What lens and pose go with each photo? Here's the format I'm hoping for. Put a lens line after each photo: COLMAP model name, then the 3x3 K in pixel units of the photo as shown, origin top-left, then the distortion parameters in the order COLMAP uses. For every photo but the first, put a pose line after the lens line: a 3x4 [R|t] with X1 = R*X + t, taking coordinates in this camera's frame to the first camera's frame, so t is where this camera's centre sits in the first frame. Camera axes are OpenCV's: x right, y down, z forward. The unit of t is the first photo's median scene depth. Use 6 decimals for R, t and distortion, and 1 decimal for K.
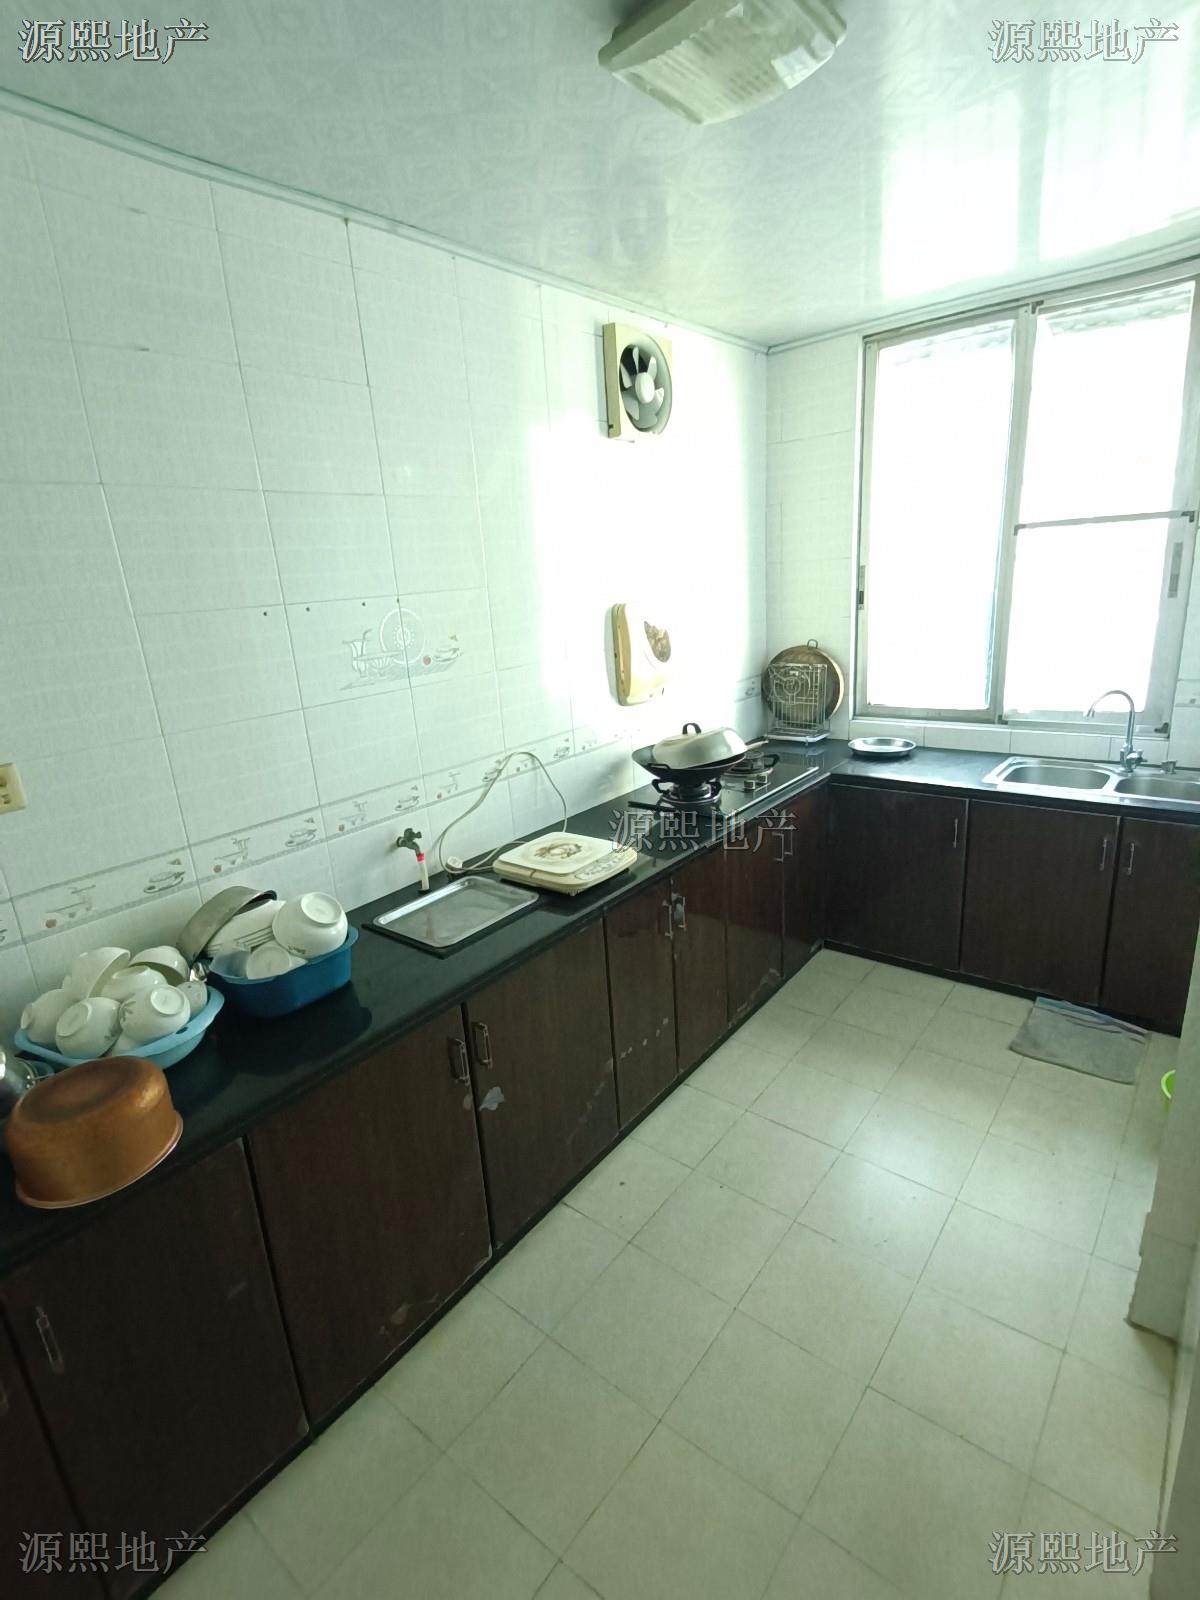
lens RADIAL K [[781.0, 0, 594.6], [0, 781.0, 794.2], [0, 0, 1]] dist [0.042767, -0.019327]
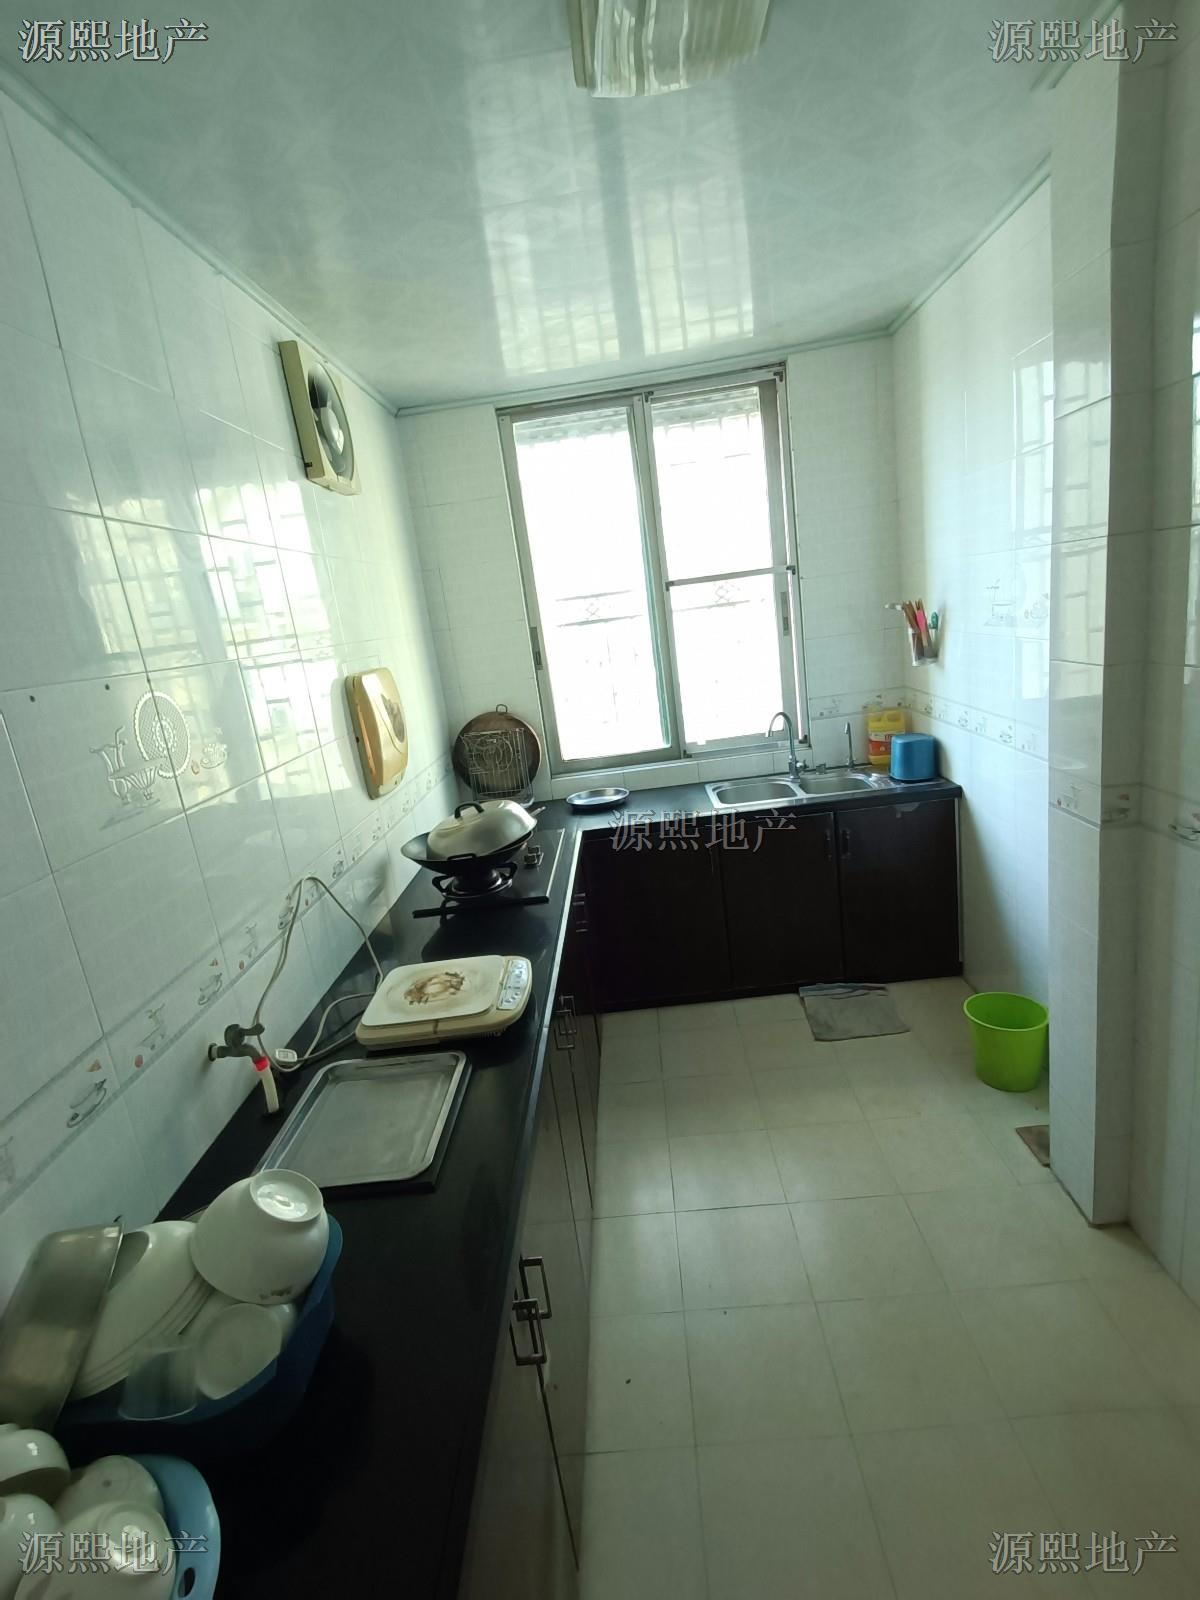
lens RADIAL K [[781.0, 0, 594.6], [0, 781.0, 794.2], [0, 0, 1]] dist [0.042767, -0.019327]
pose [[0.800784, -0.173623, 0.573237, -0.253487], [0.237340, 0.970701, -0.037546, -0.033883], [-0.549922, 0.166118, 0.818529, 0.210910]]
